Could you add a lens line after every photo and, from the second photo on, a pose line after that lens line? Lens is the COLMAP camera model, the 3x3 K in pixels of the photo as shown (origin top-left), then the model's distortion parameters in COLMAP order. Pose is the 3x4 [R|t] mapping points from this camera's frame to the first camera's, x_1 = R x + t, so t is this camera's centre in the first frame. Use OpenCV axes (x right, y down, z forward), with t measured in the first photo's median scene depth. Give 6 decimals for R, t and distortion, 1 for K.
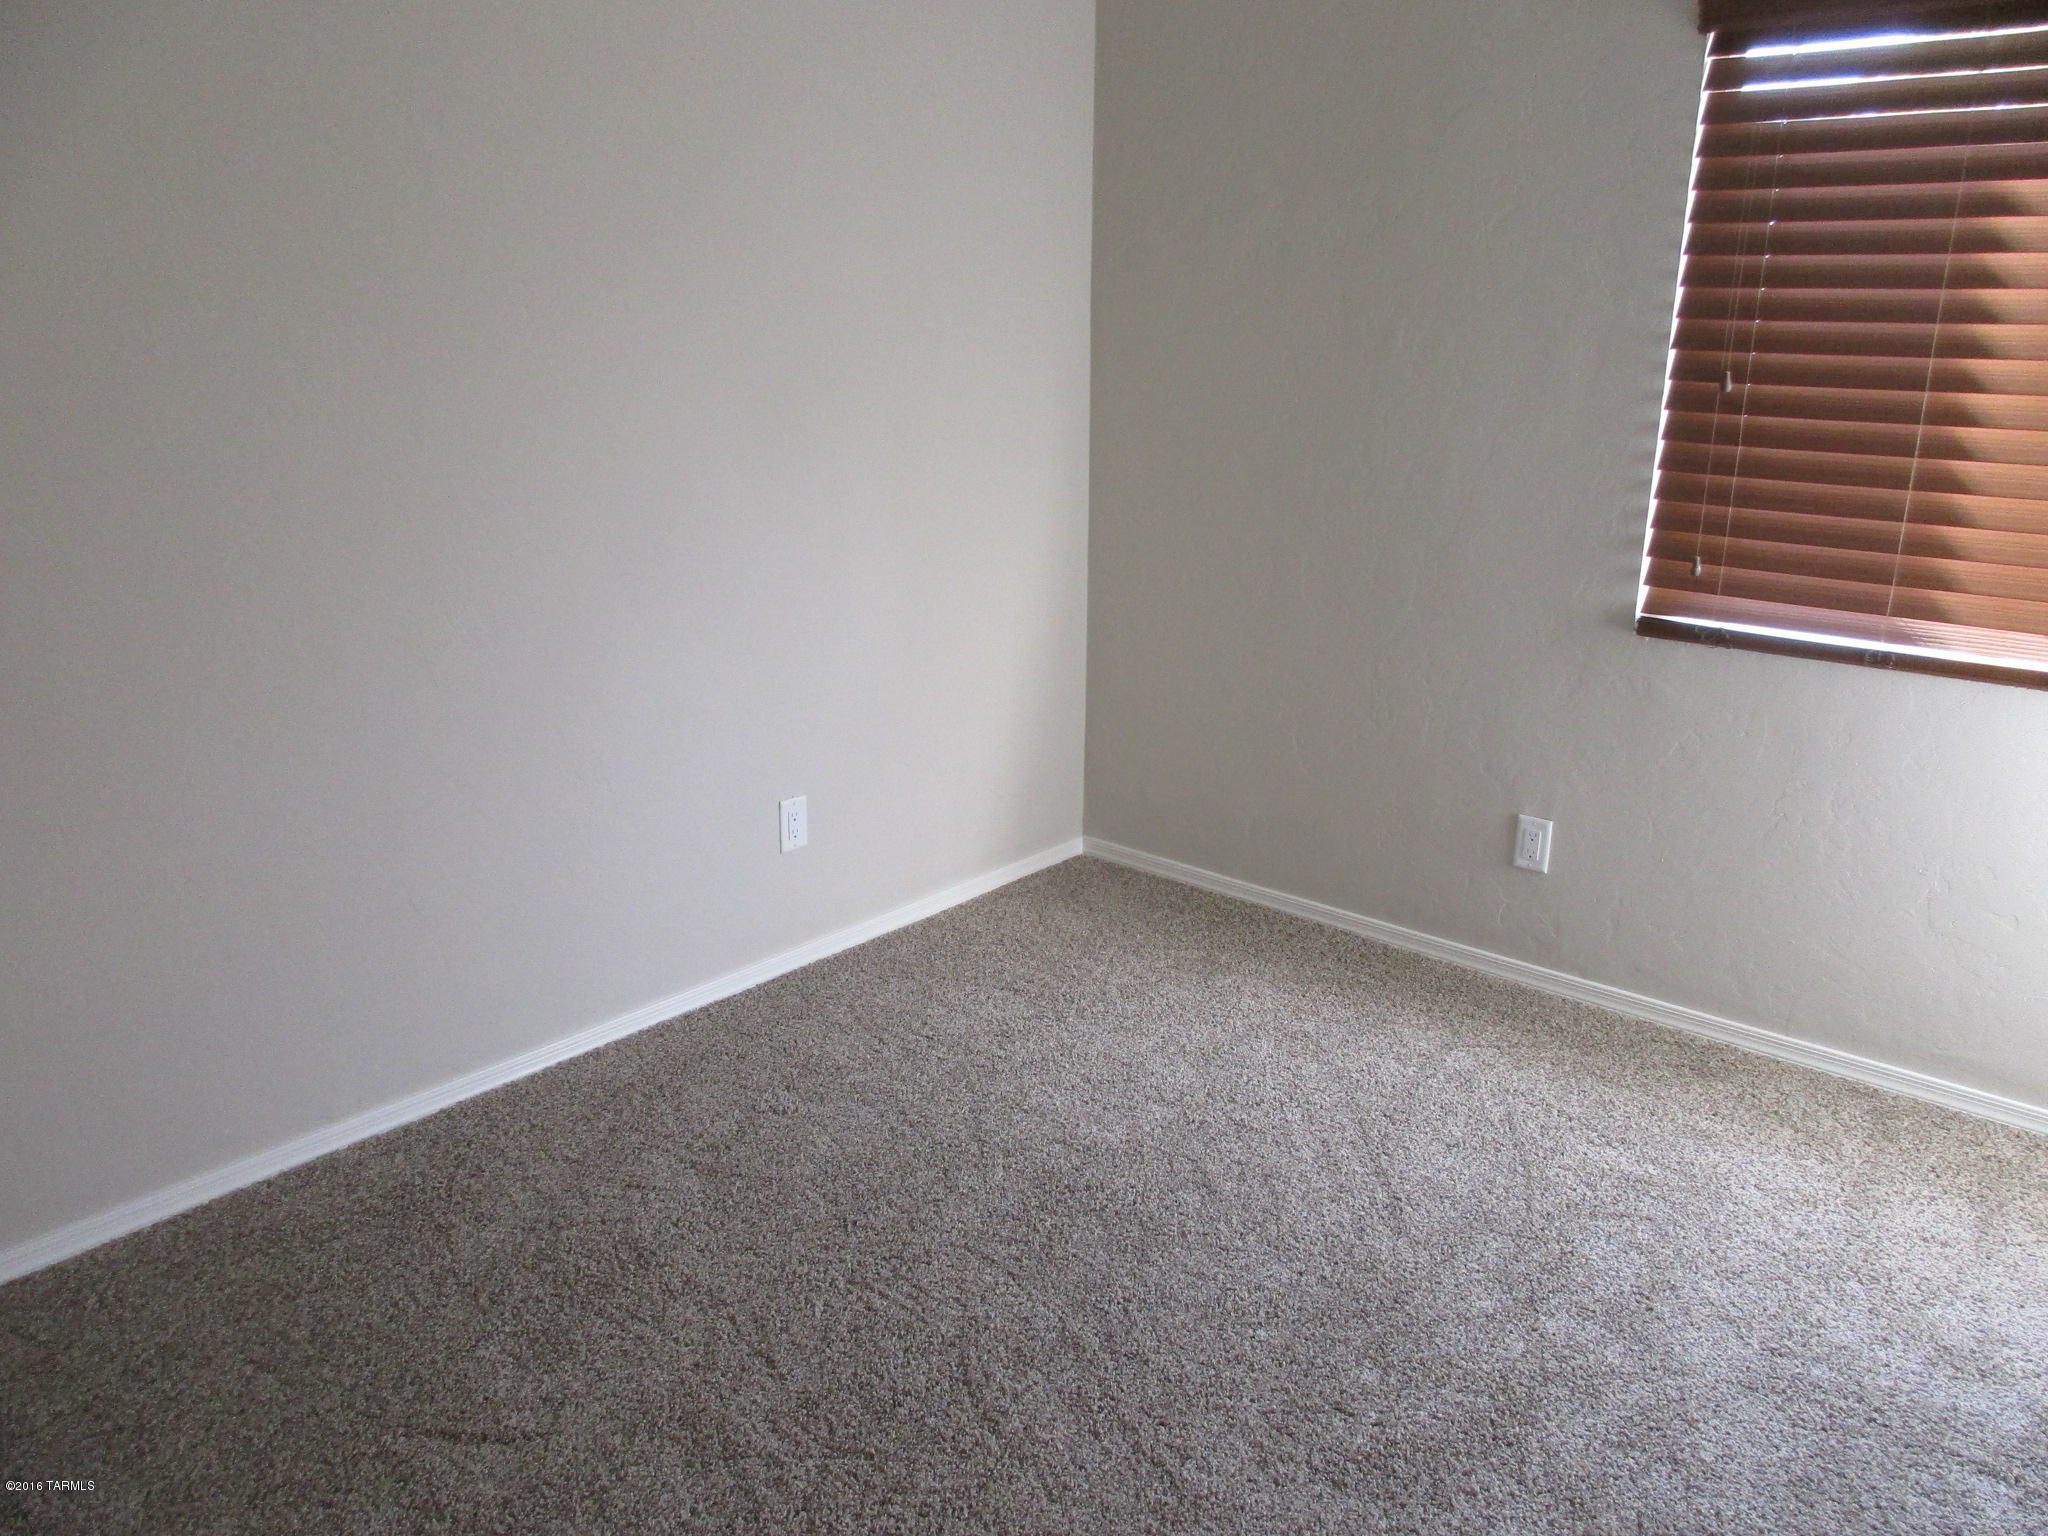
lens RADIAL K [[1521.8, 0, 1024.0], [0, 1521.8, 768.0], [0, 0, 1]] dist [0.005498, 0.002494]
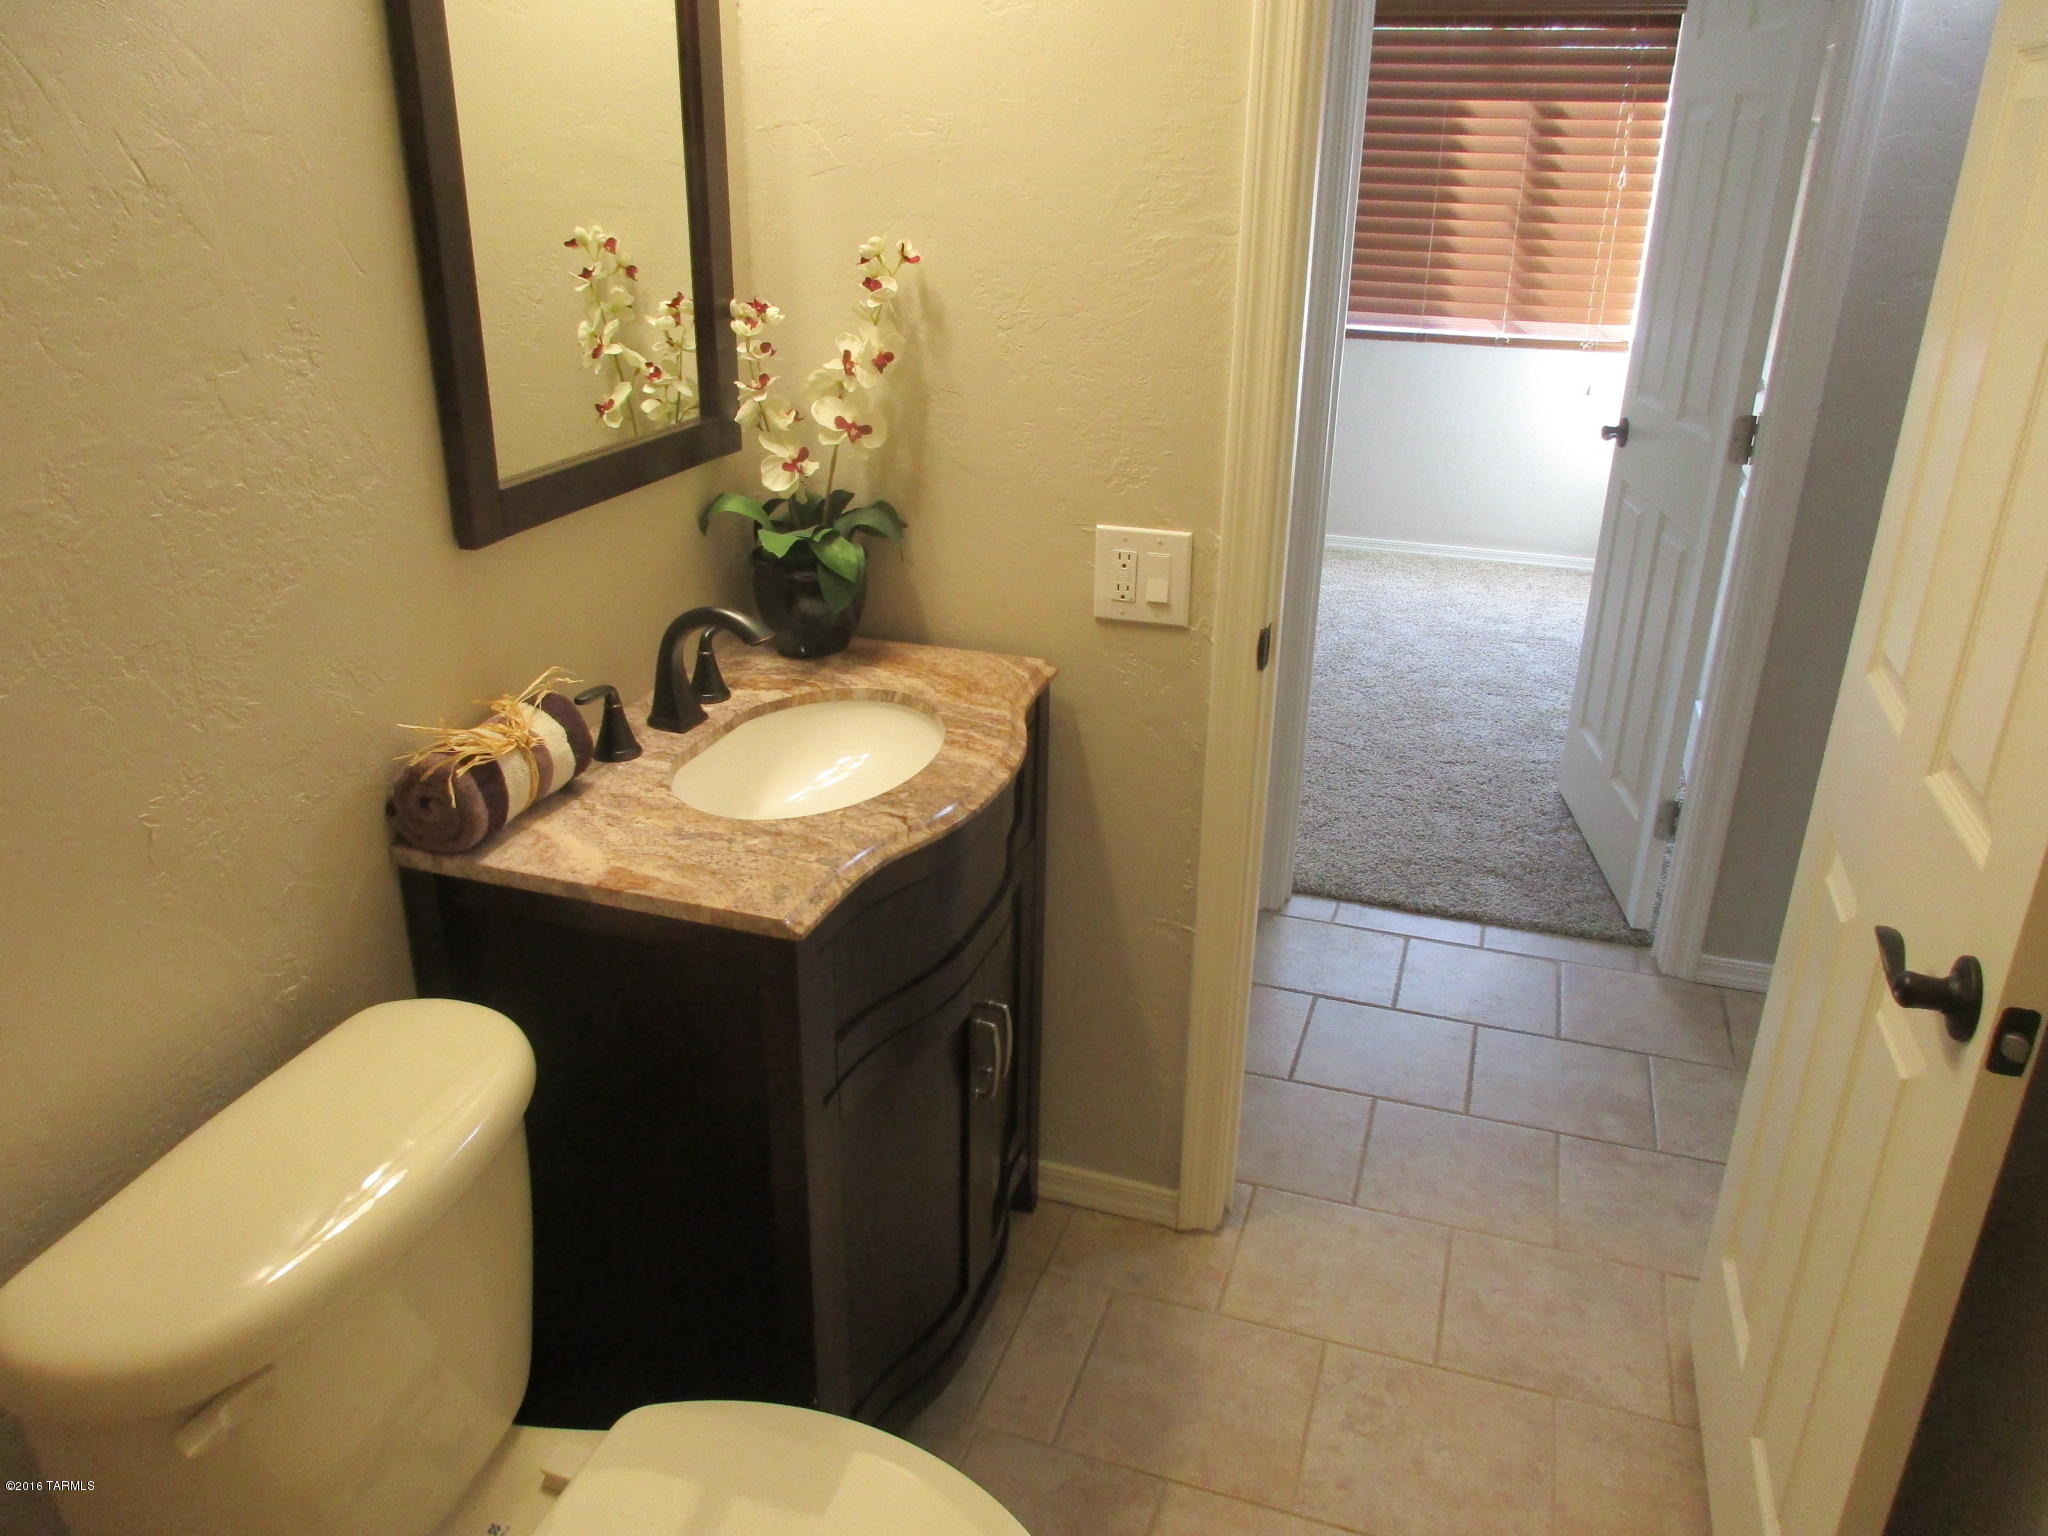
lens RADIAL K [[1521.8, 0, 1024.0], [0, 1521.8, 768.0], [0, 0, 1]] dist [0.005498, 0.002494]
pose [[0.919227, -0.138476, 0.368574, -0.821249], [0.100319, 0.987589, 0.120848, 0.214635], [-0.380734, -0.074112, 0.921710, -0.784590]]
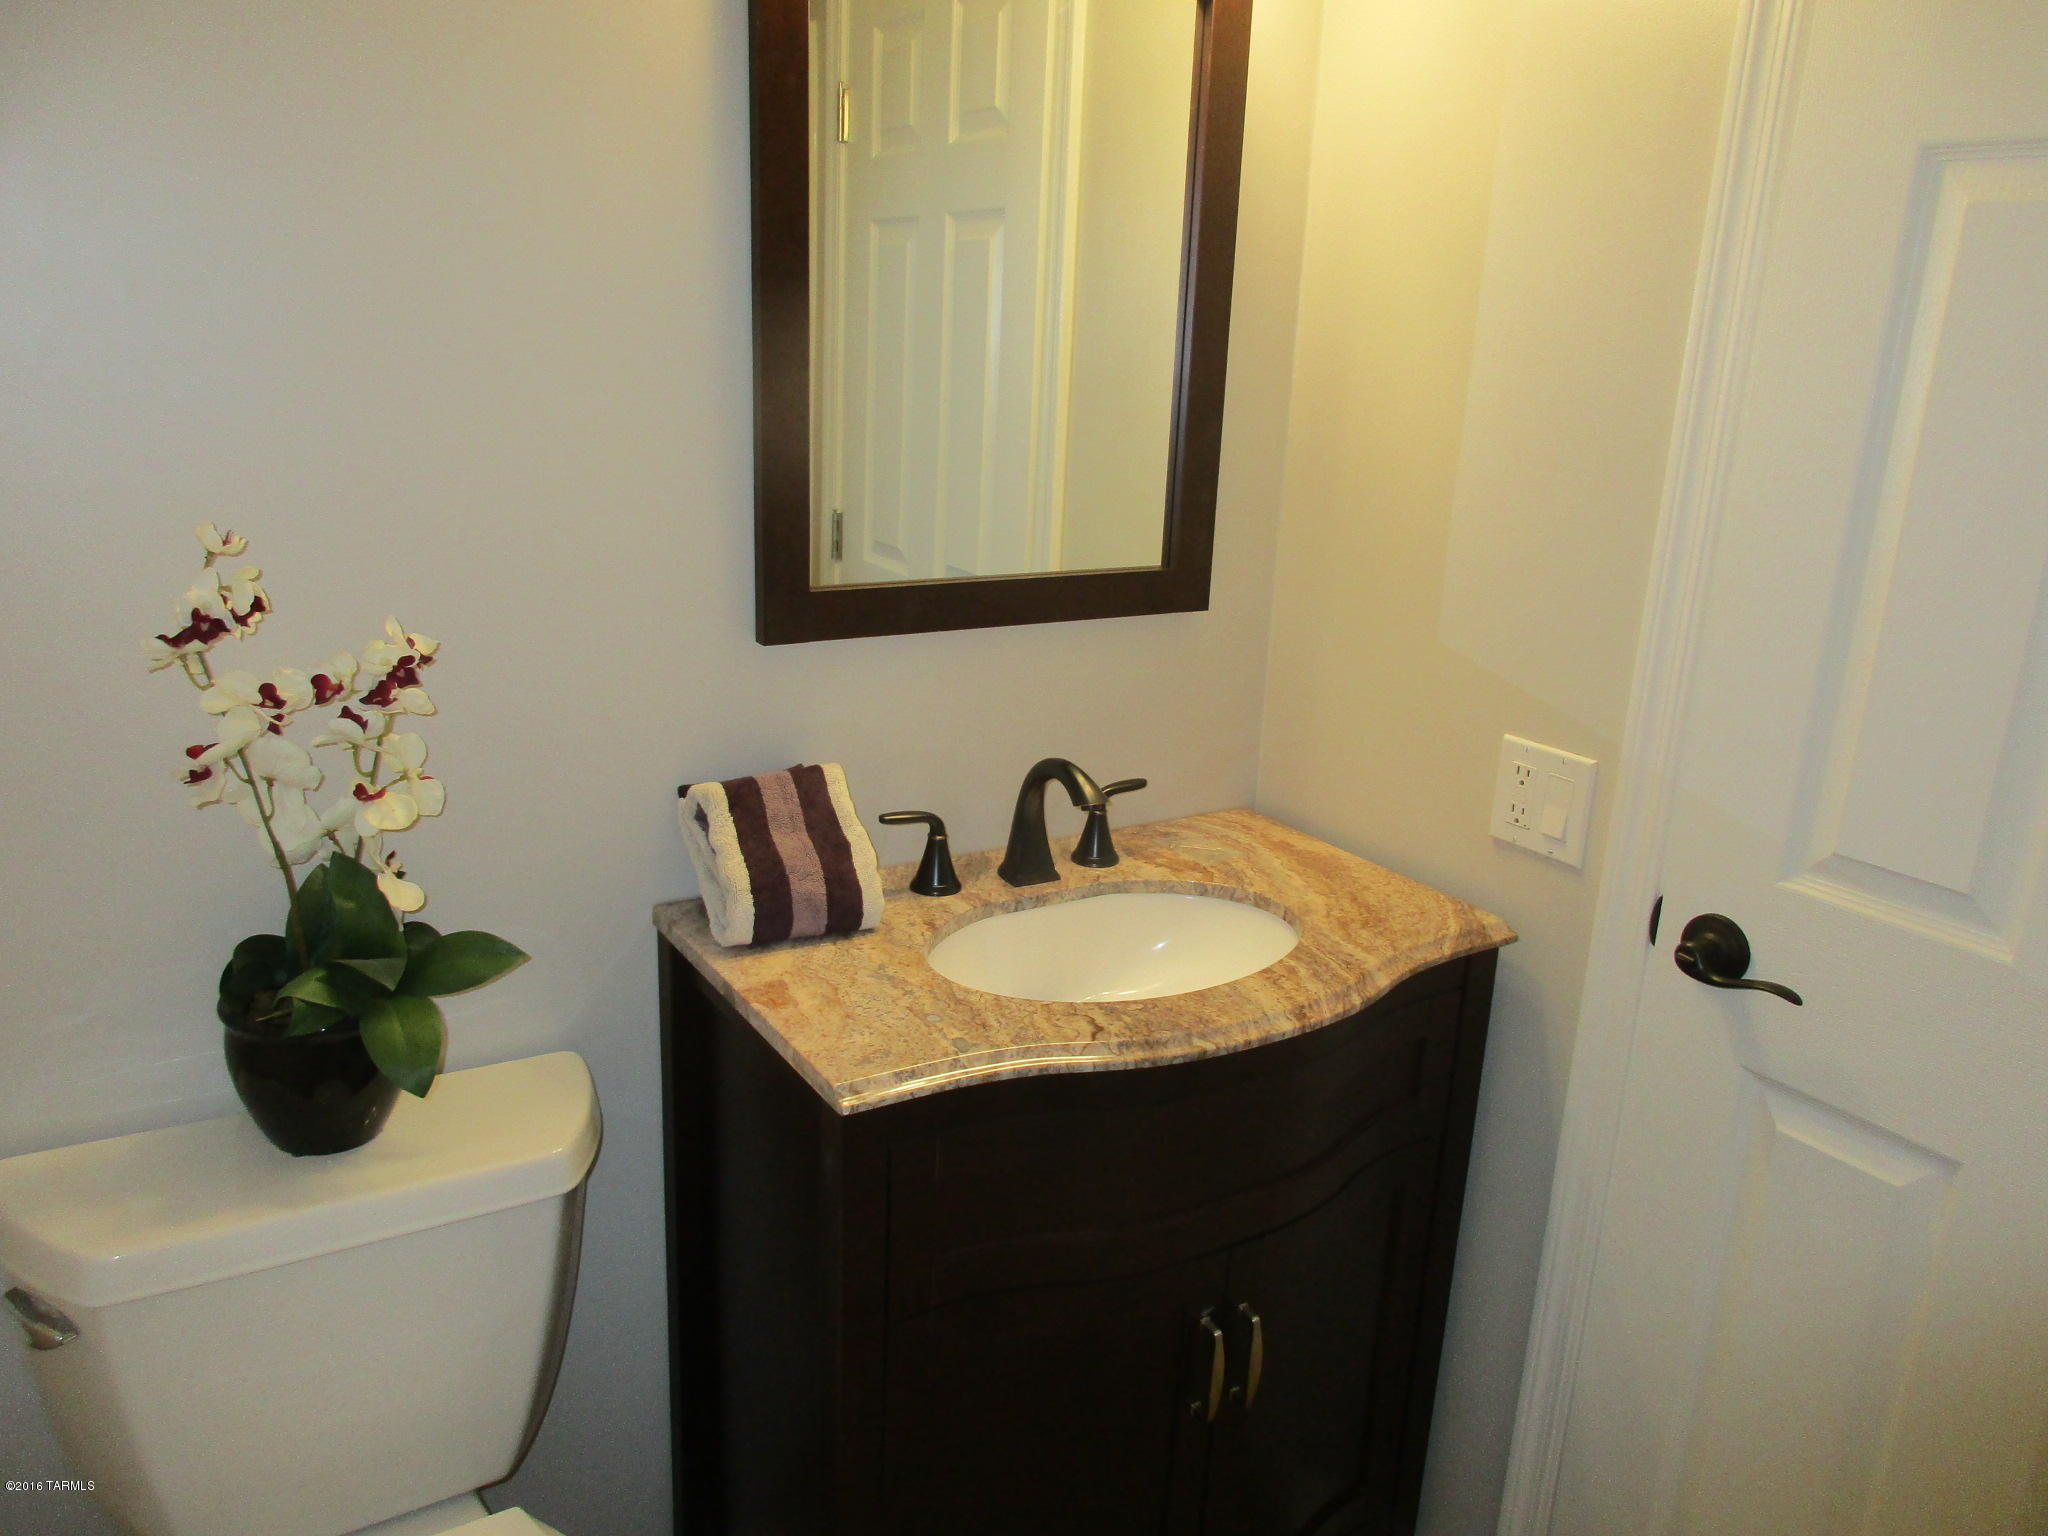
lens RADIAL K [[1521.8, 0, 1024.0], [0, 1521.8, 768.0], [0, 0, 1]] dist [0.005498, 0.002494]
pose [[0.959783, 0.114295, -0.256422, -0.558552], [-0.118673, 0.992932, -0.001613, 0.218815], [0.254426, 0.031979, 0.966563, -0.717703]]
